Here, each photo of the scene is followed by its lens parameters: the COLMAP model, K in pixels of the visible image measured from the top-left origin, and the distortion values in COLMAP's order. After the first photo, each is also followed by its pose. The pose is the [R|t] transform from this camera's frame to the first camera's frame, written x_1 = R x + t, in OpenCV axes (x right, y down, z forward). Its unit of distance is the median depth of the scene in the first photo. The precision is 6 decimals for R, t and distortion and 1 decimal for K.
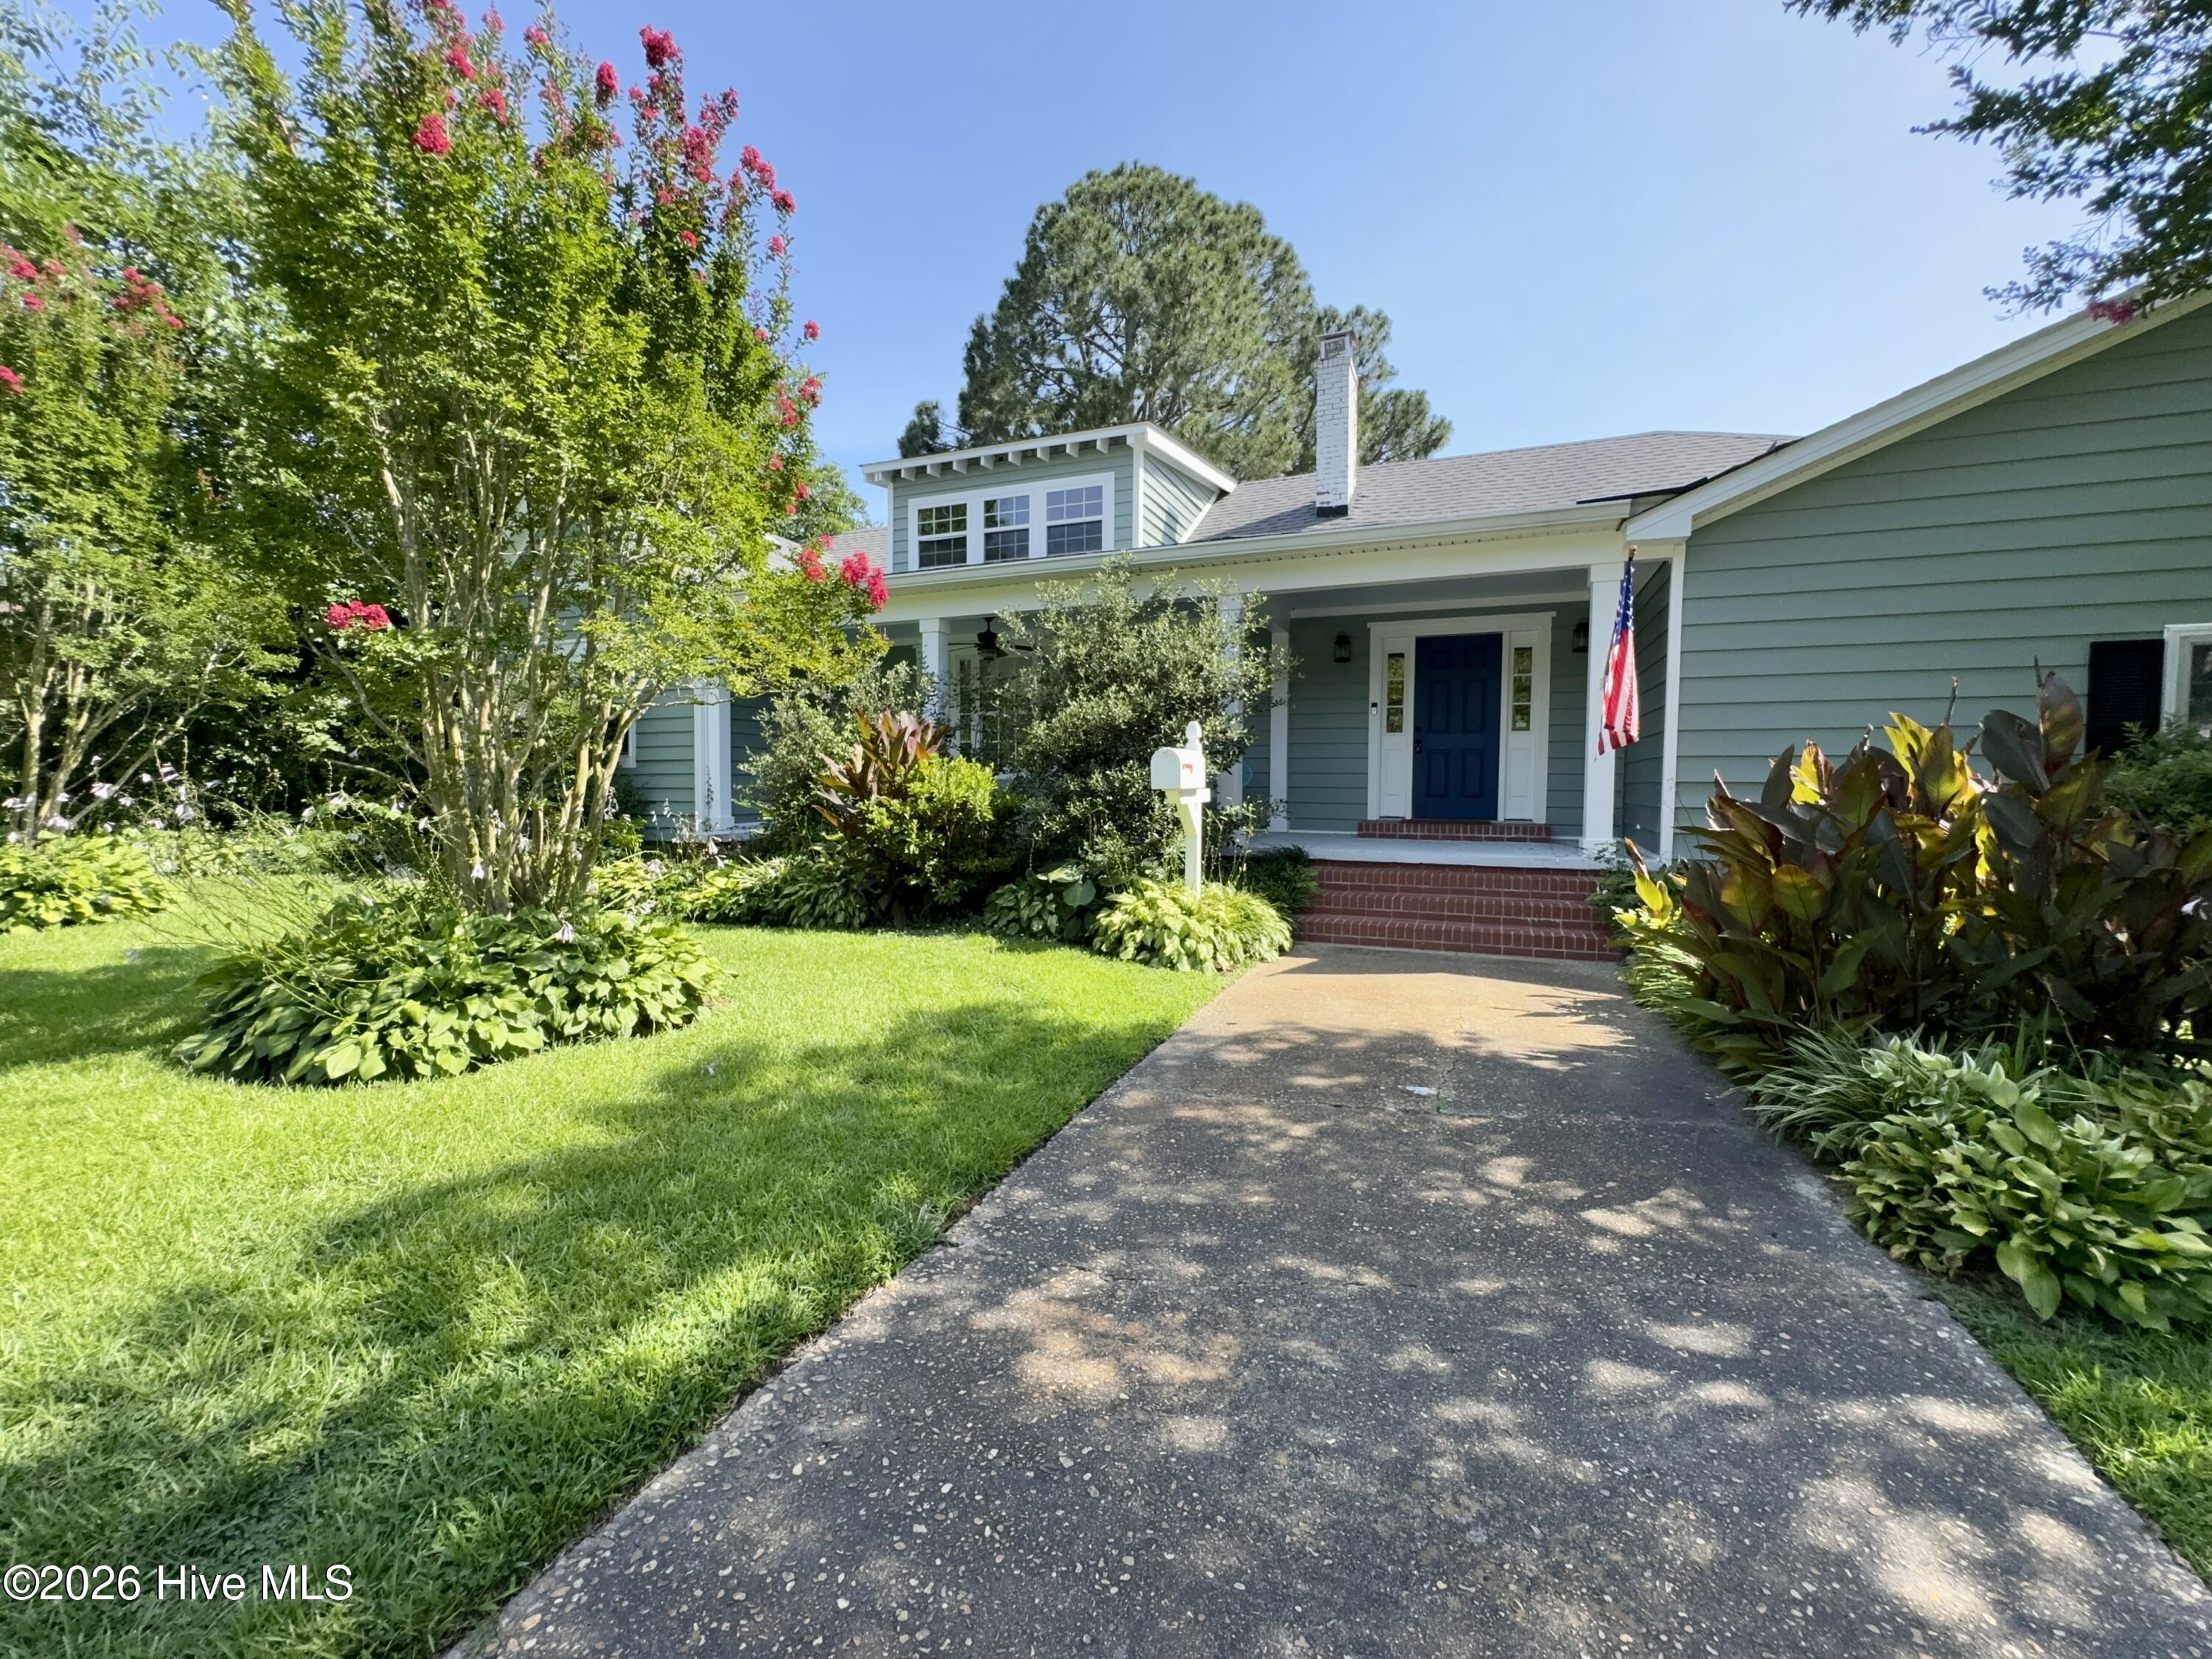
lens RADIAL K [[912.6, 0, 1106.0], [0, 912.6, 829.5], [0, 0, 1]] dist [-0.008166, -0.000131]
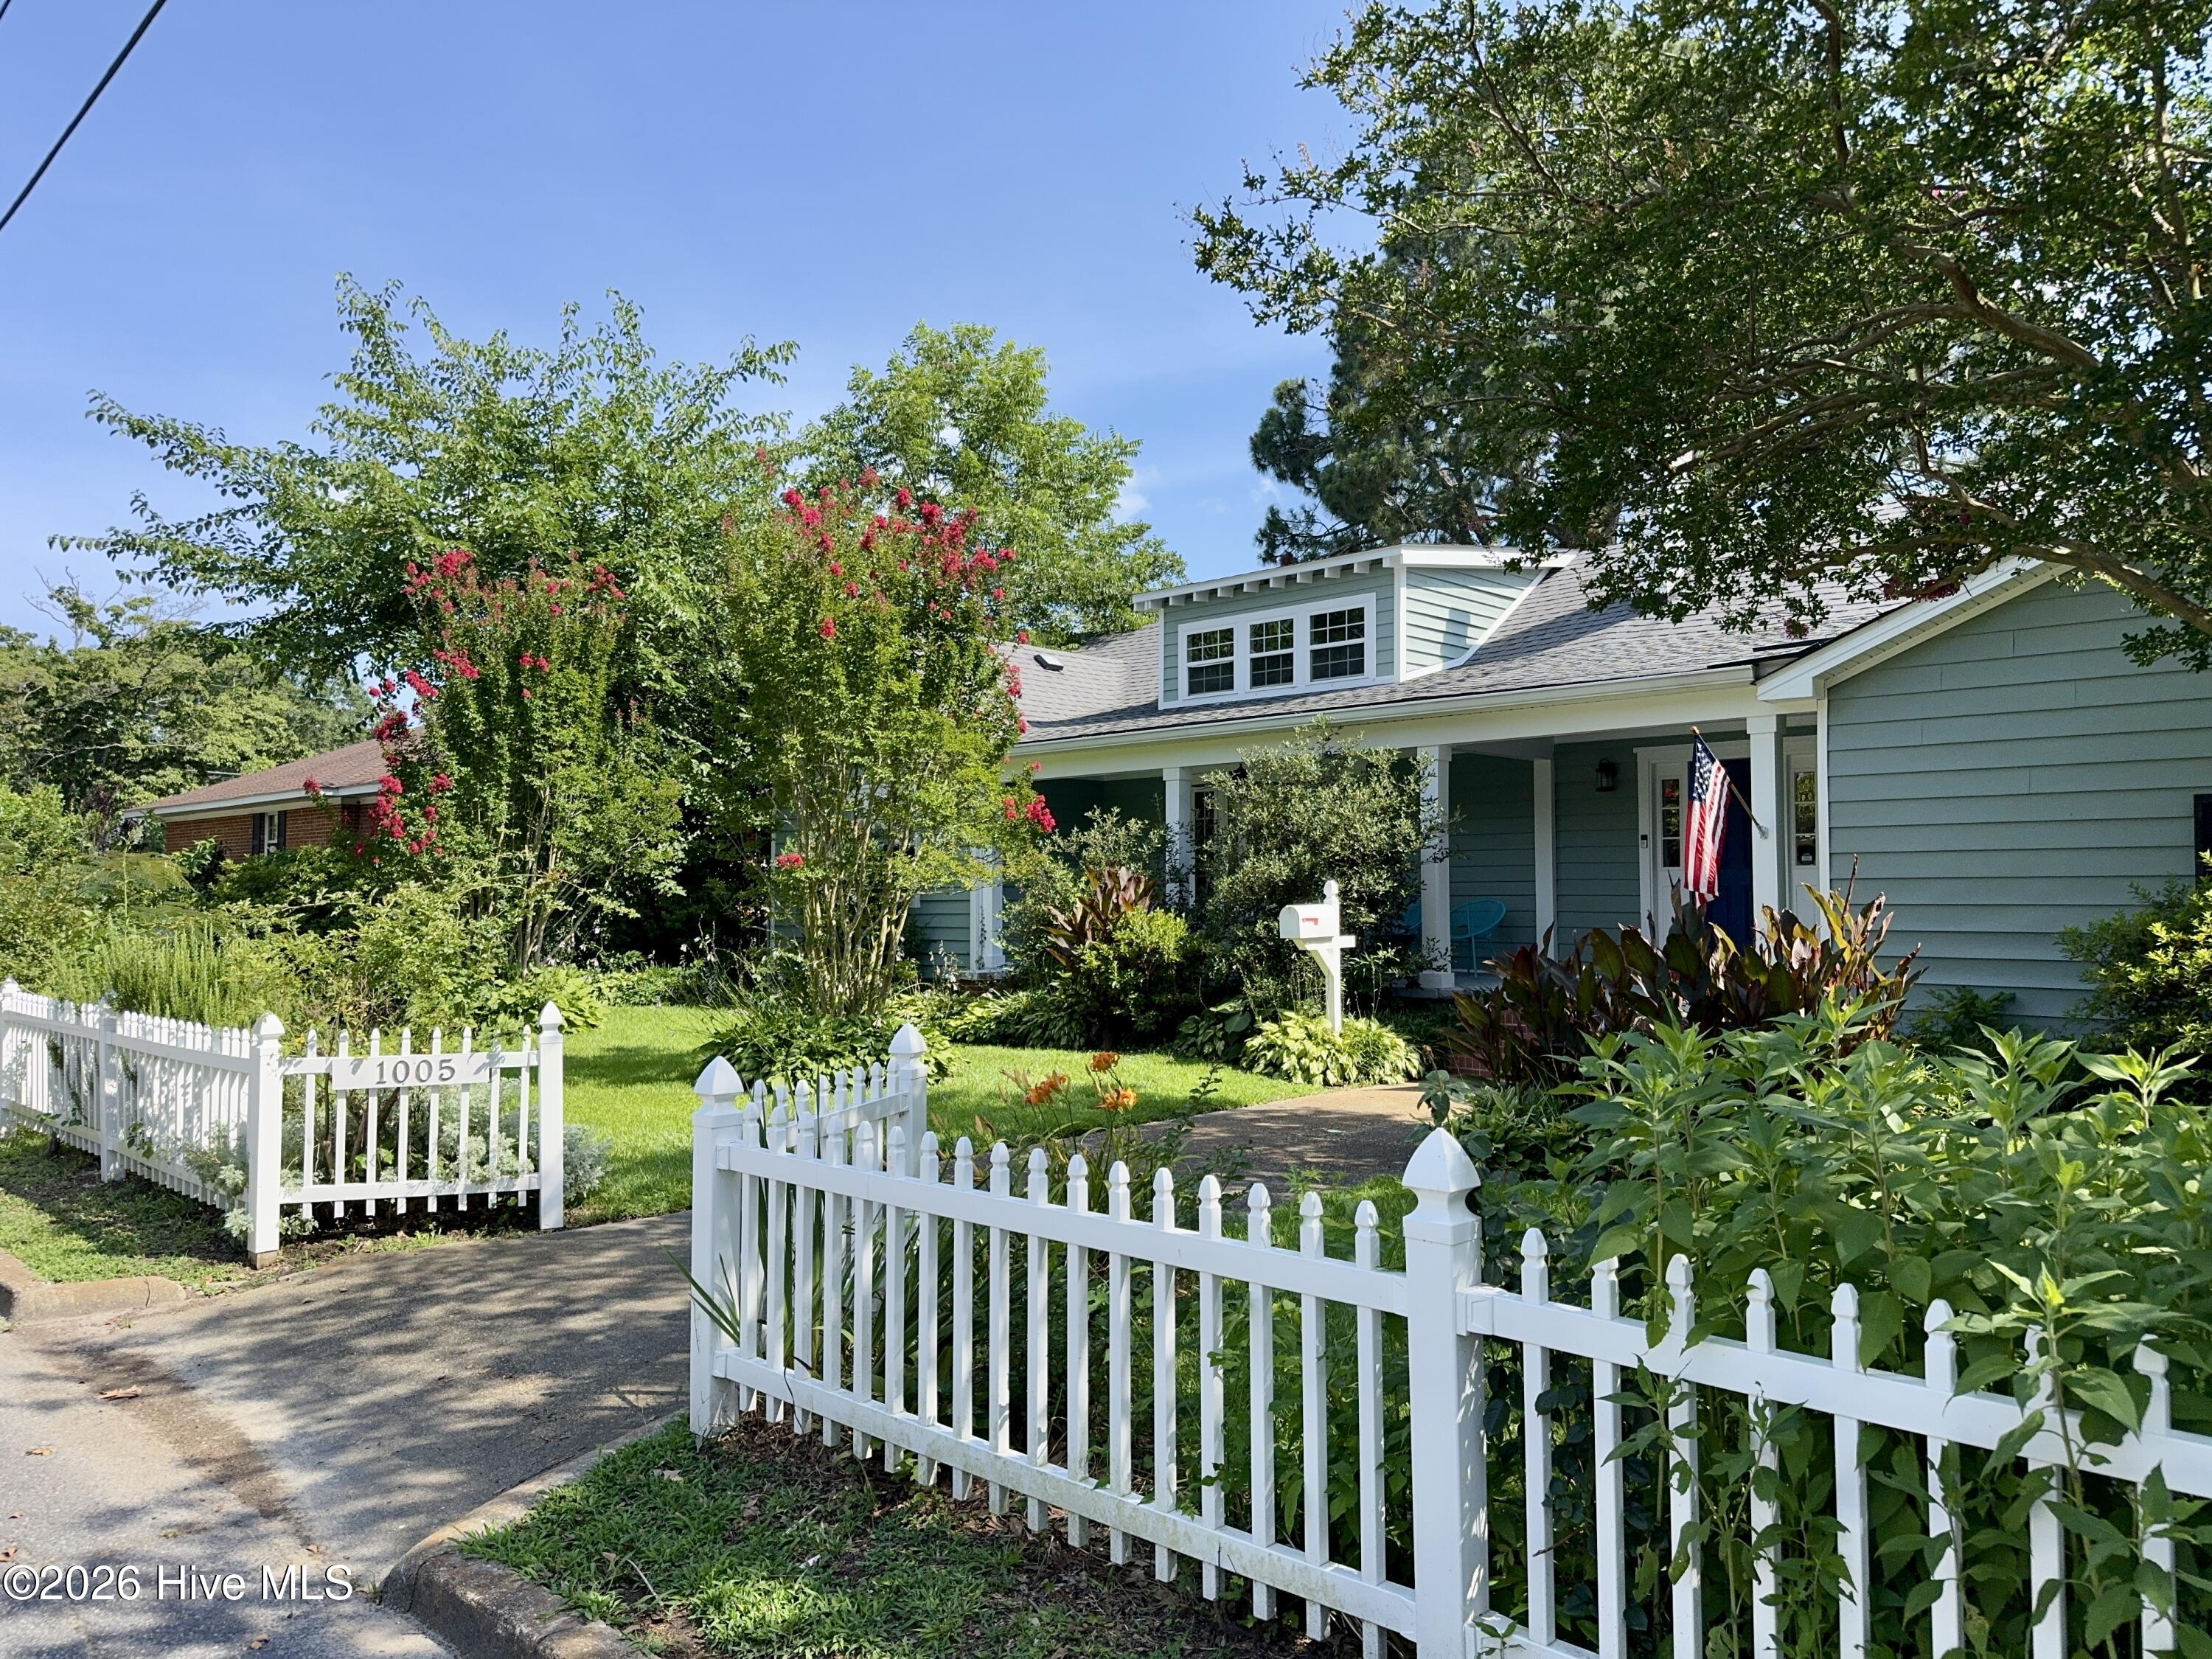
lens RADIAL K [[1601.5, 0, 1106.0], [0, 1601.5, 829.5], [0, 0, 1]] dist [0.102211, -0.001897]
pose [[0.933275, -0.022563, -0.358453, 0.559433], [-0.008649, 0.996324, -0.085231, -0.002566], [0.359058, 0.082645, 0.929649, -1.042131]]
